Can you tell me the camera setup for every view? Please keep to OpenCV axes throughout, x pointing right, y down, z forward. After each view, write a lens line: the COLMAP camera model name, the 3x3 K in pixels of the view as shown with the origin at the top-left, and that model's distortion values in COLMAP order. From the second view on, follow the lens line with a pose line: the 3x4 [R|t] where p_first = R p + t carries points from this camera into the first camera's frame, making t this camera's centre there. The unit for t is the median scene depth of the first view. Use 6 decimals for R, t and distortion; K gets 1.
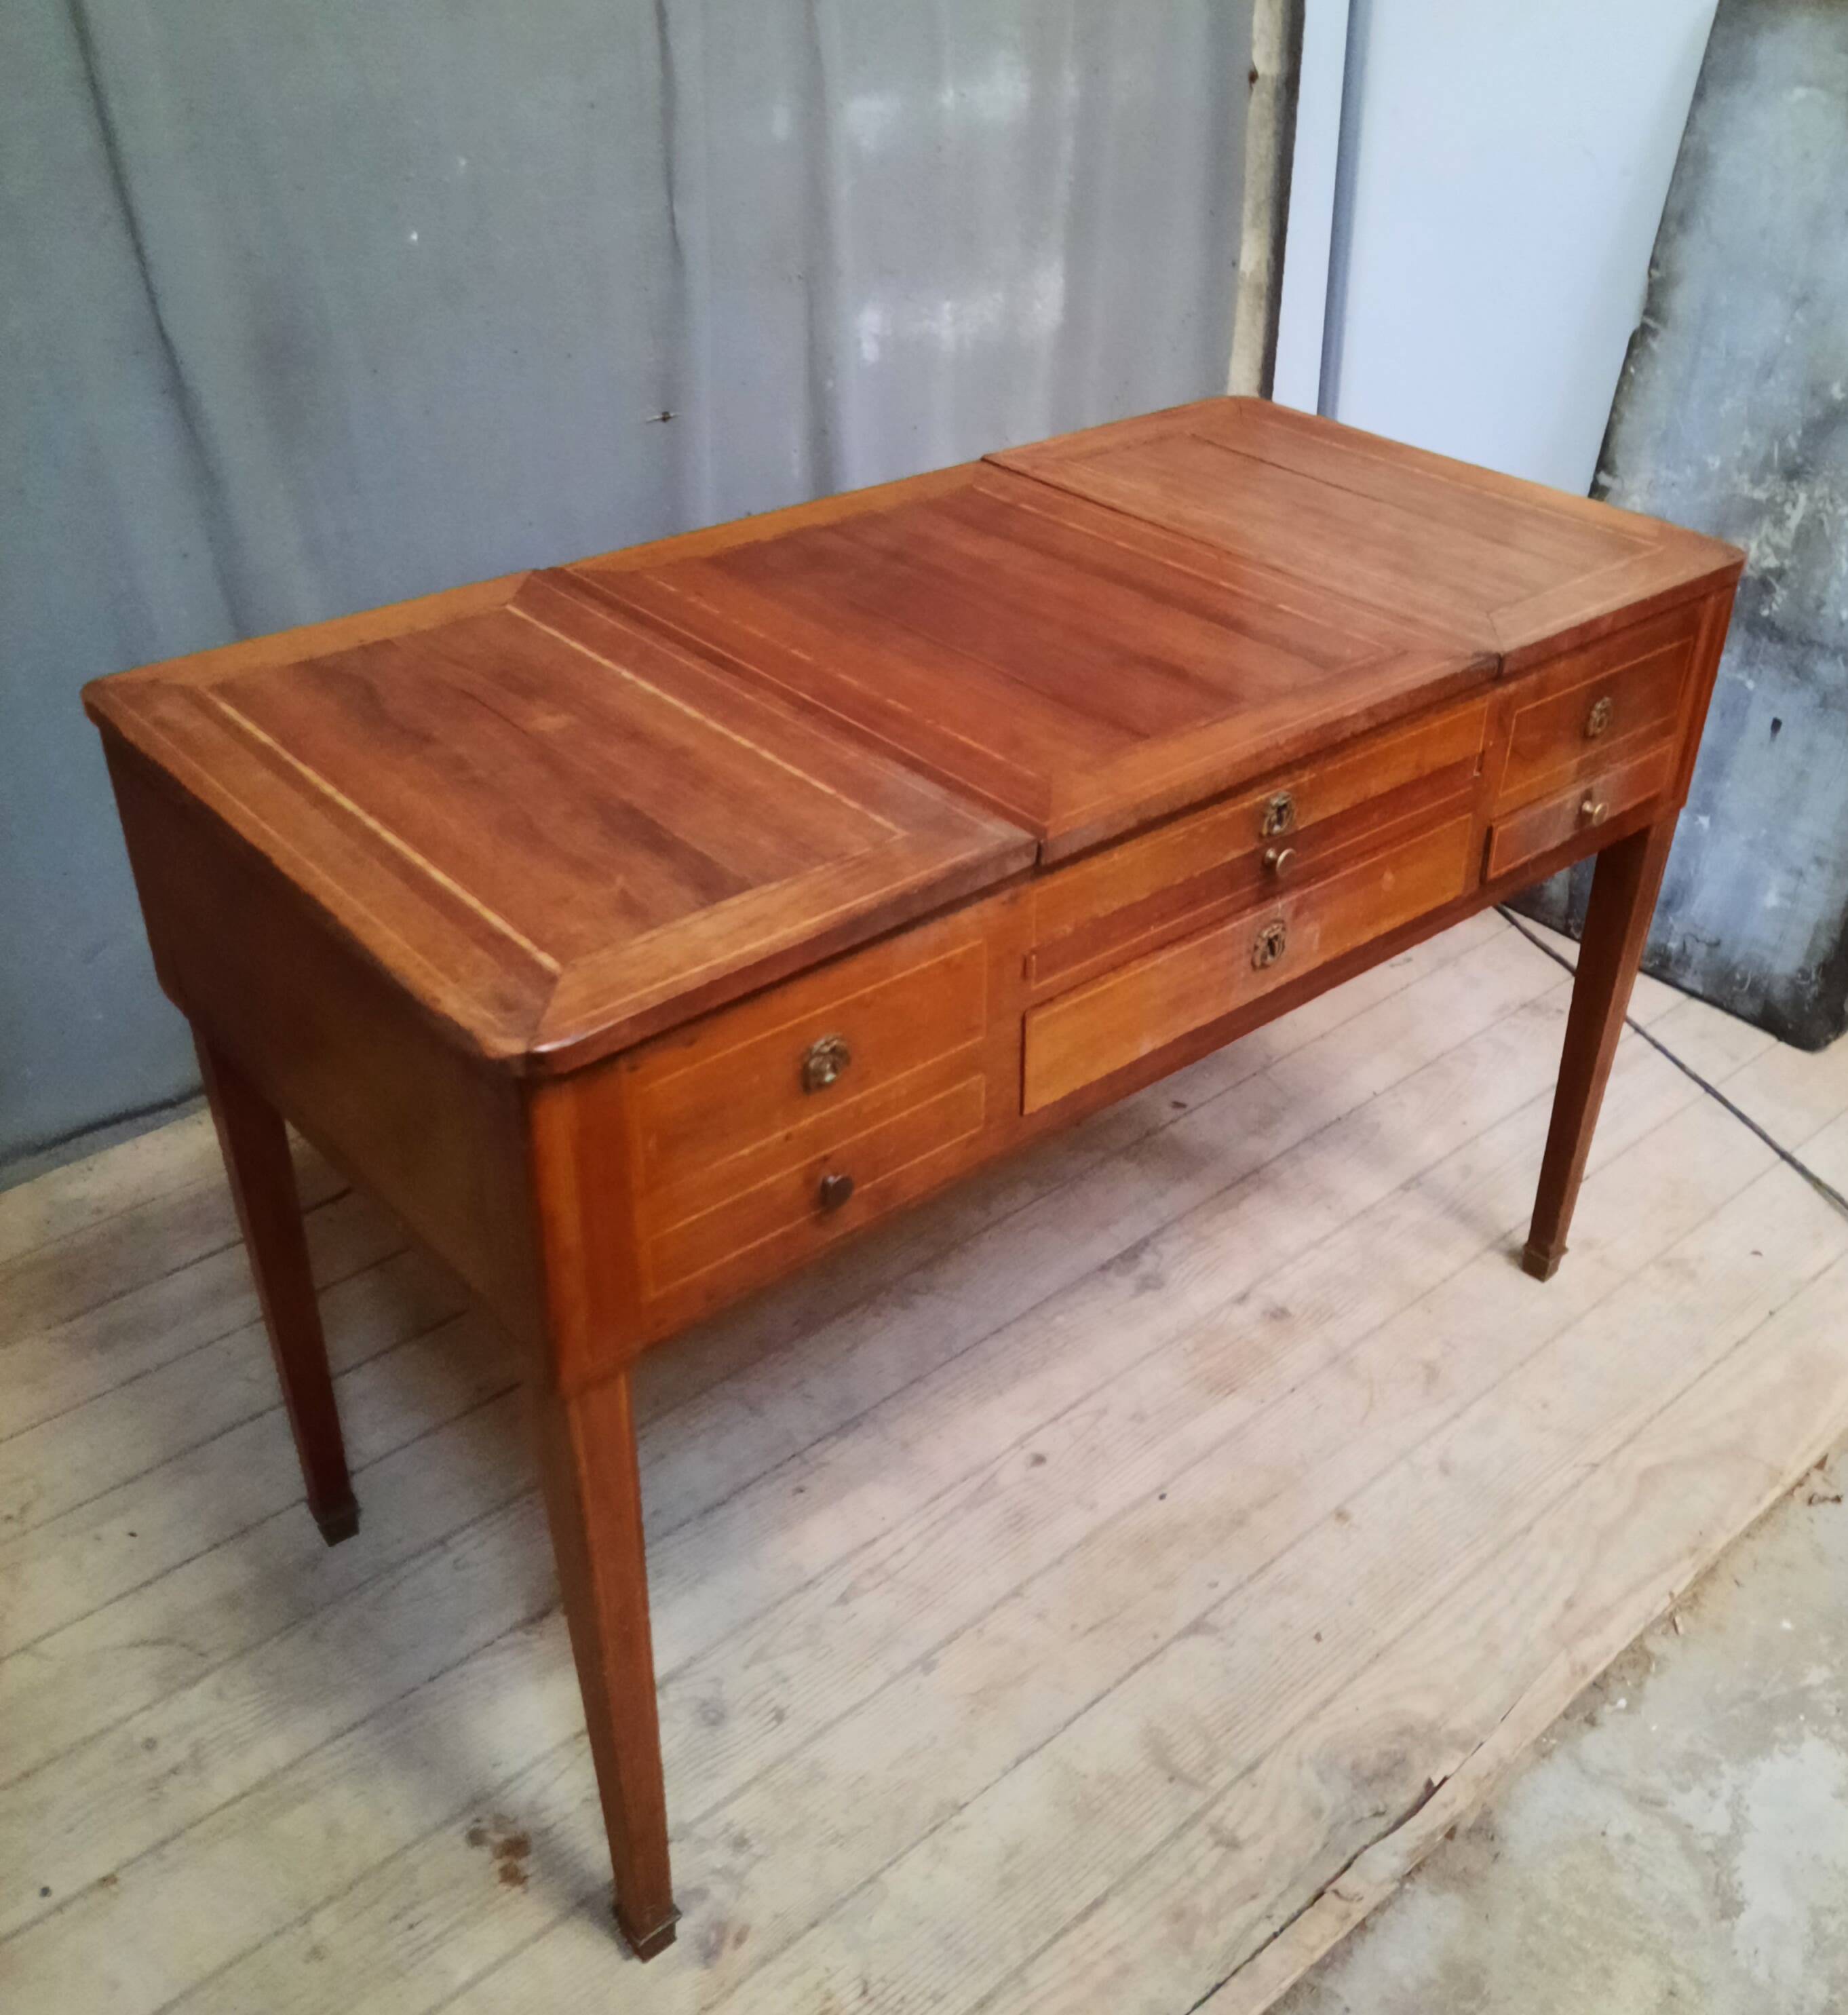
lens RADIAL K [[1959.0, 0, 1005.8], [0, 1959.0, 857.8], [0, 0, 1]] dist [0.032417, 0.000000]
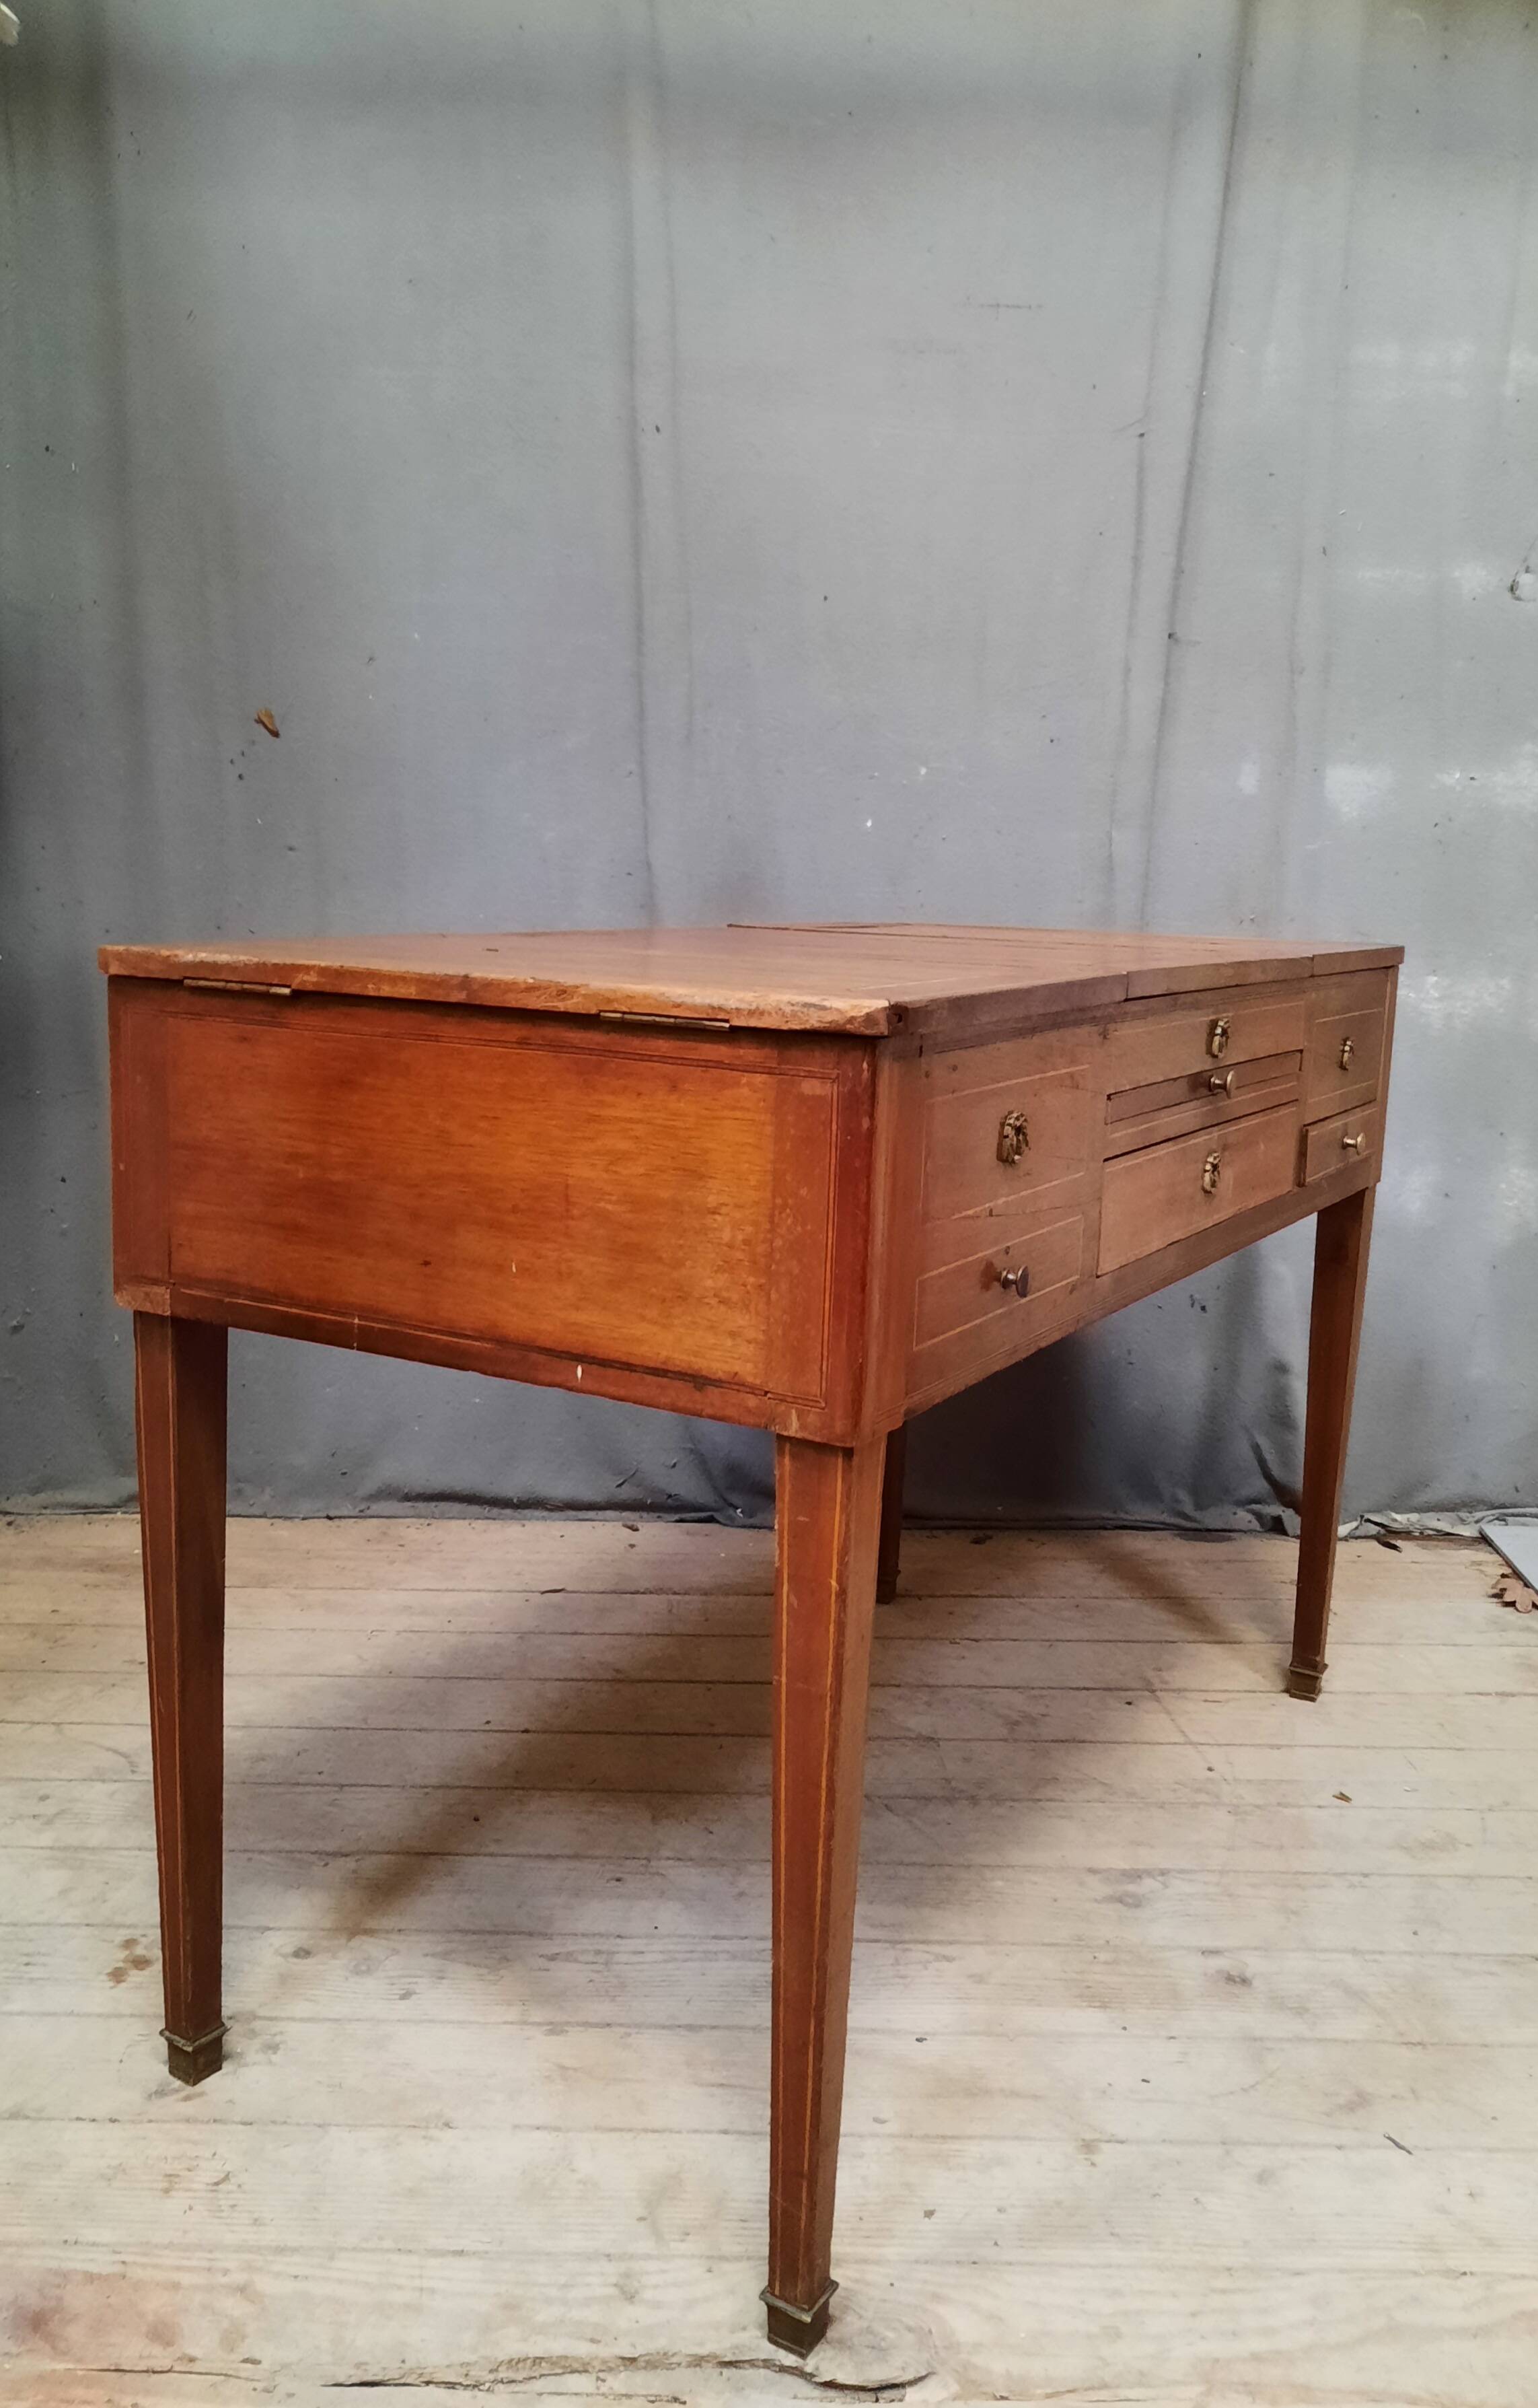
lens RADIAL K [[1970.5, 0, 780.3], [0, 1970.5, 1144.2], [0, 0, 1]] dist [0.028546, -0.022959]
pose [[0.756057, 0.106049, -0.645857, 0.566785], [-0.337258, 0.908818, -0.245576, 0.218886], [0.560923, 0.403490, 0.722884, 0.221835]]
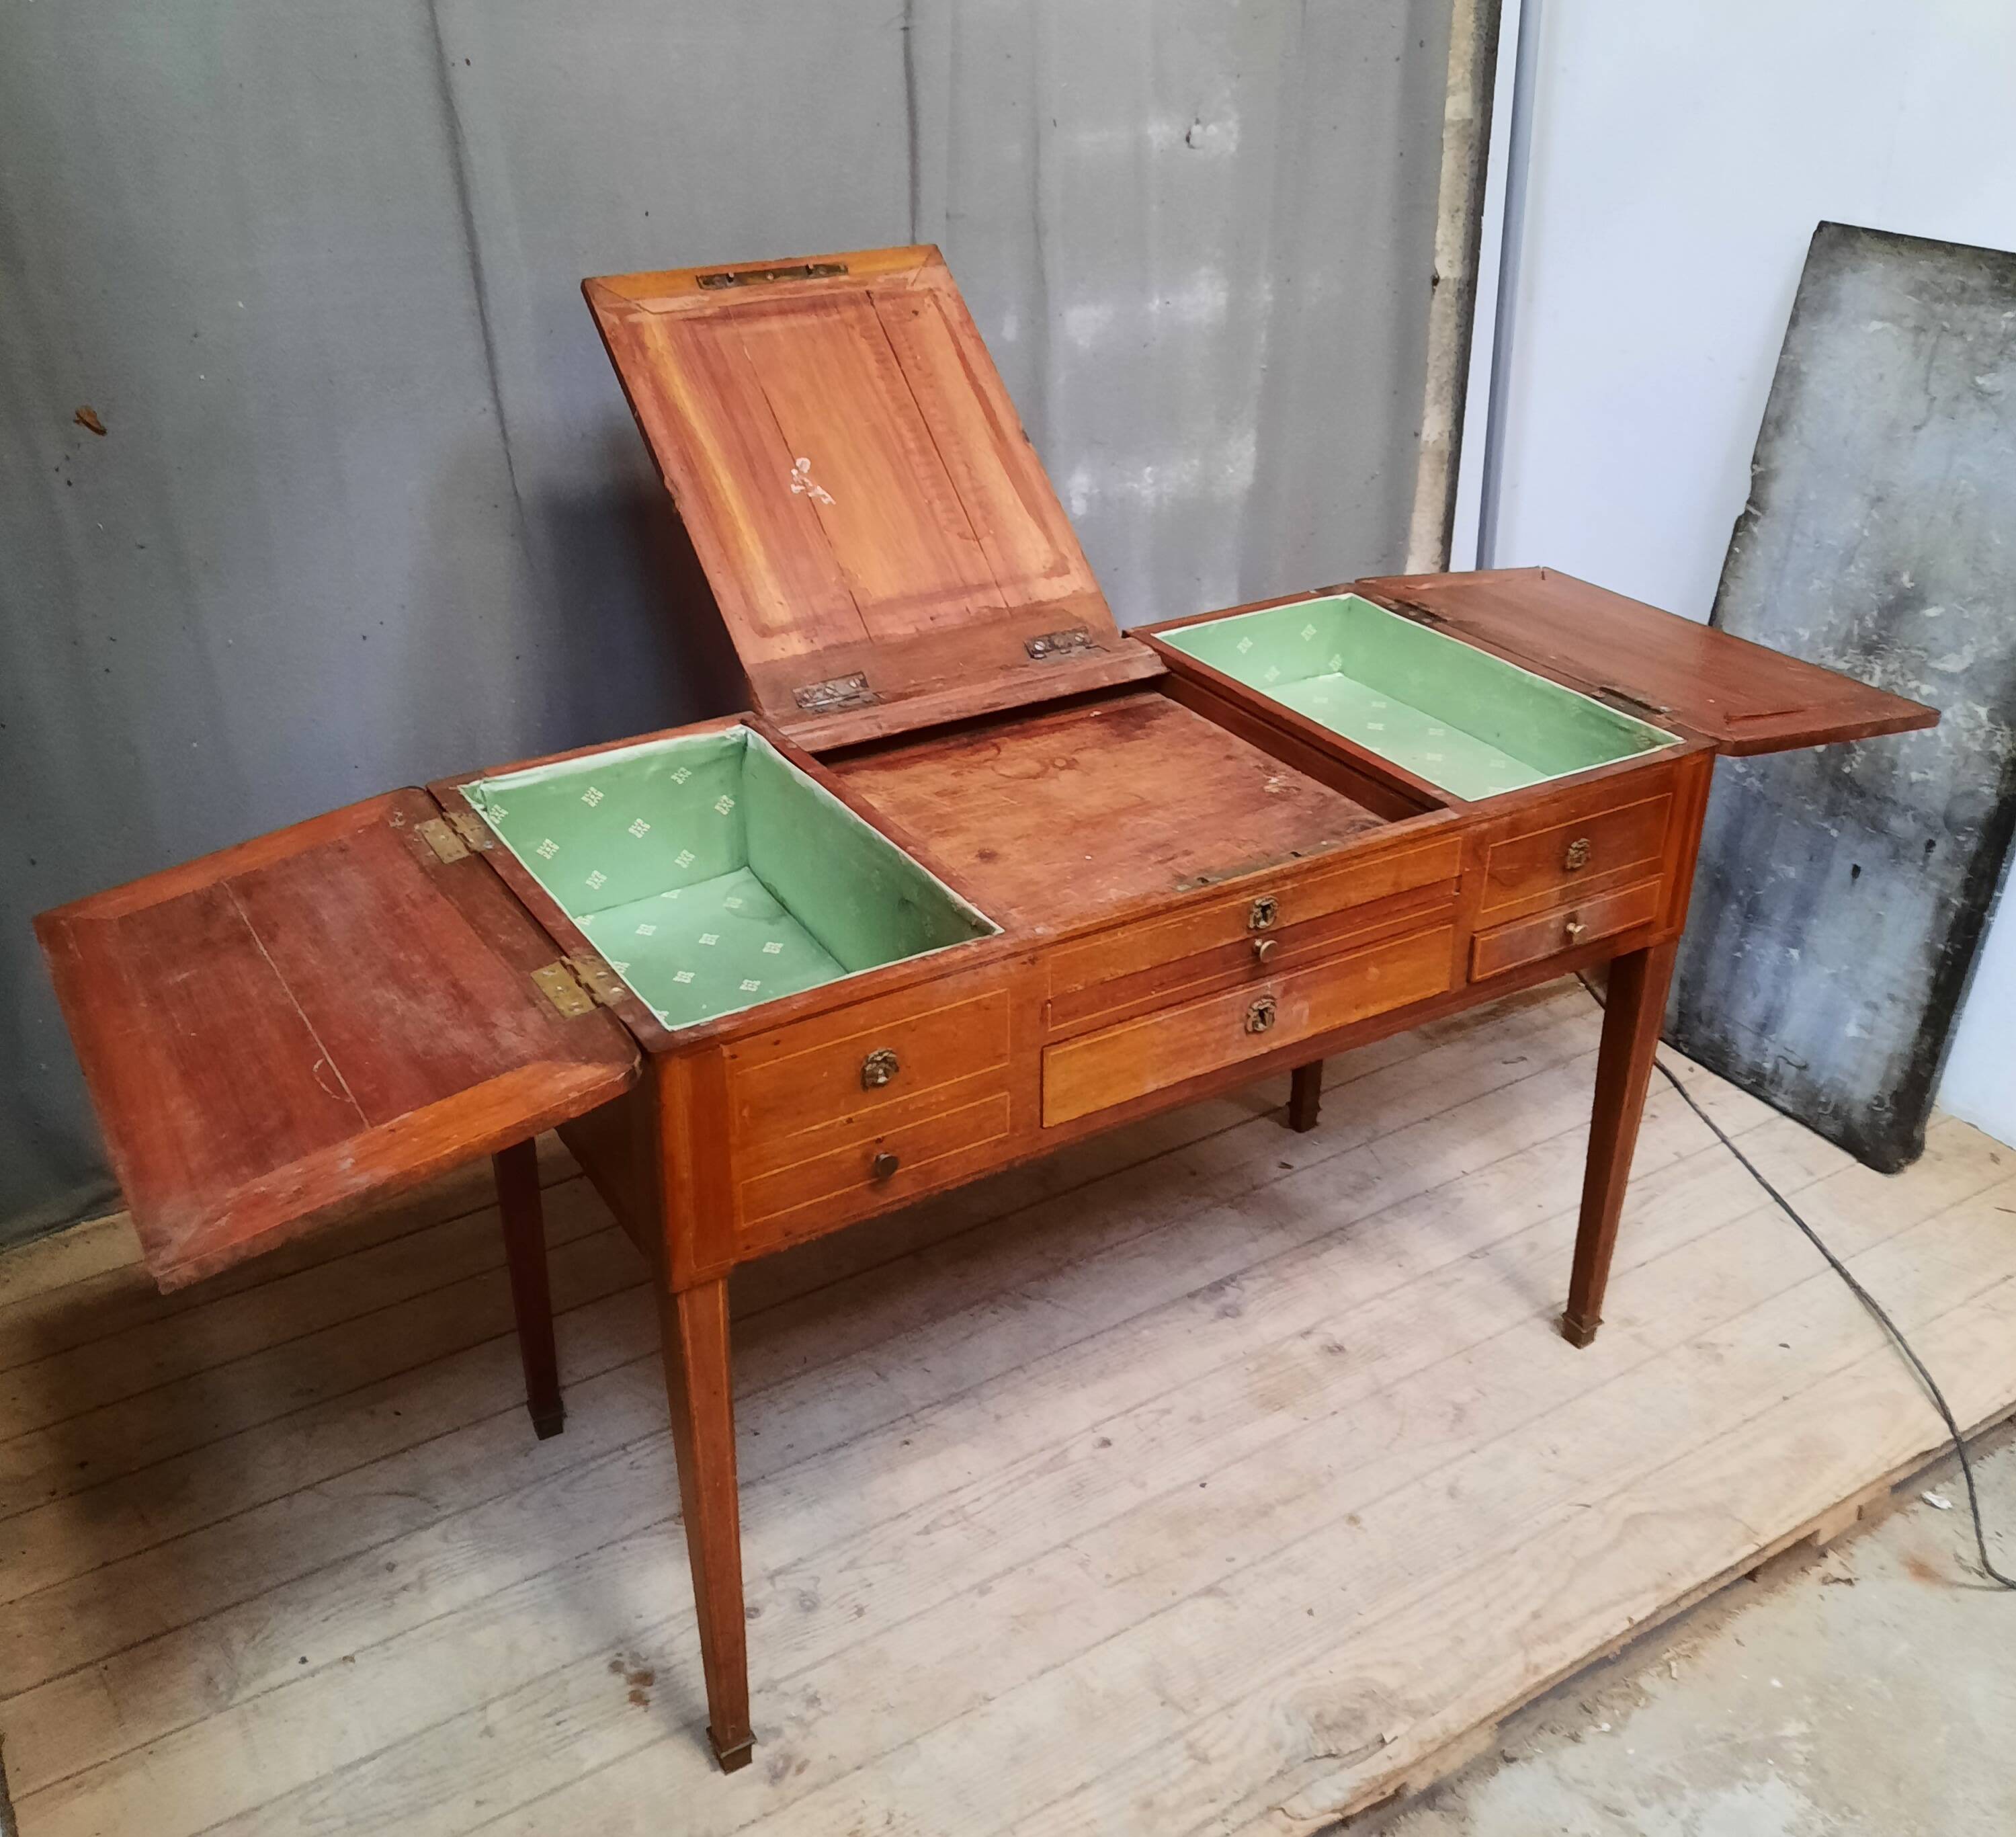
lens RADIAL K [[1960.2, 0, 996.5], [0, 1960.2, 746.2], [0, 0, 1]] dist [0.032417, 0.000000]
pose [[0.983275, 0.055755, -0.173382, 0.146695], [-0.072496, 0.993138, -0.091765, -0.000249], [0.167076, 0.102799, 0.980570, -0.249531]]
